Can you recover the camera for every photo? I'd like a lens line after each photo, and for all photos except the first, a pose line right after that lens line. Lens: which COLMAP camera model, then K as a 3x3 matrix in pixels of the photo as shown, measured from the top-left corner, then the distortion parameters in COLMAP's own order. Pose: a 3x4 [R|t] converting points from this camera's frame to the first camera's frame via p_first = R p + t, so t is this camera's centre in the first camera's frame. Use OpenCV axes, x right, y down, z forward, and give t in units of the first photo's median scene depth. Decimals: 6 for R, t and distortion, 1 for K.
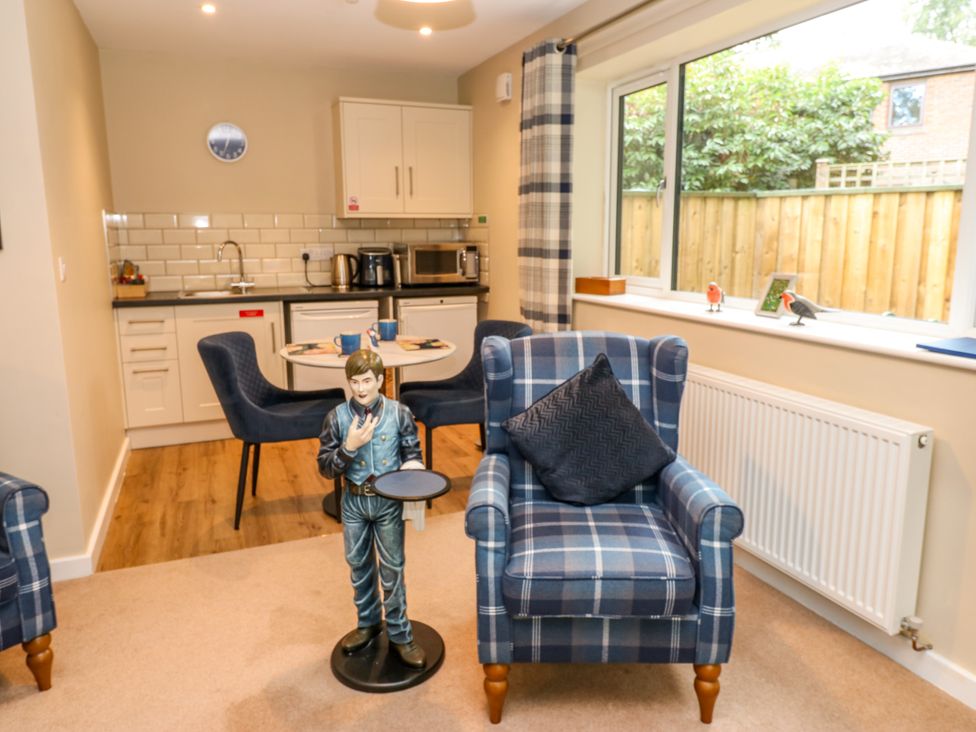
lens RADIAL K [[751.6, 0, 497.2], [0, 751.6, 367.5], [0, 0, 1]] dist [0.011426, -0.004856]
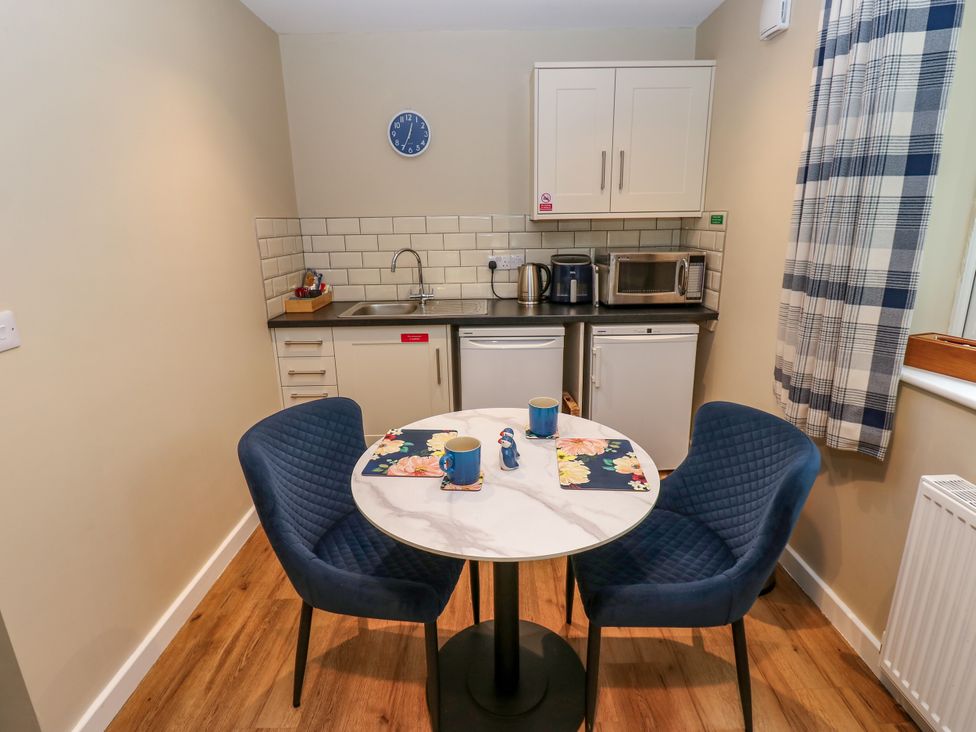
lens RADIAL K [[514.3, 0, 492.6], [0, 514.3, 359.6], [0, 0, 1]] dist [-0.002373, -0.010818]
pose [[0.927309, 0.087875, -0.363834, -0.029764], [-0.053655, 0.993219, 0.103136, -0.106973], [0.370430, -0.076117, 0.925736, 0.470227]]
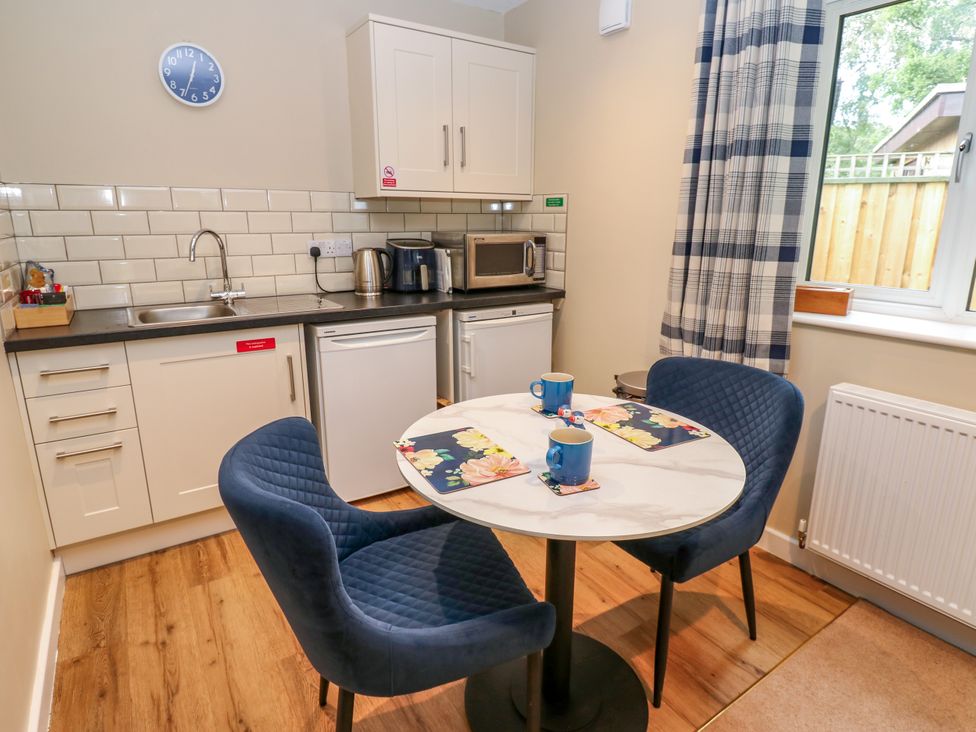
lens RADIAL K [[559.4, 0, 488.0], [0, 559.4, 362.7], [0, 0, 1]] dist [-0.002543, -0.005226]
pose [[0.979533, -0.043807, 0.196459, -0.216914], [0.029440, 0.996714, 0.075467, -0.083051], [-0.199120, -0.068139, 0.977603, 0.471172]]
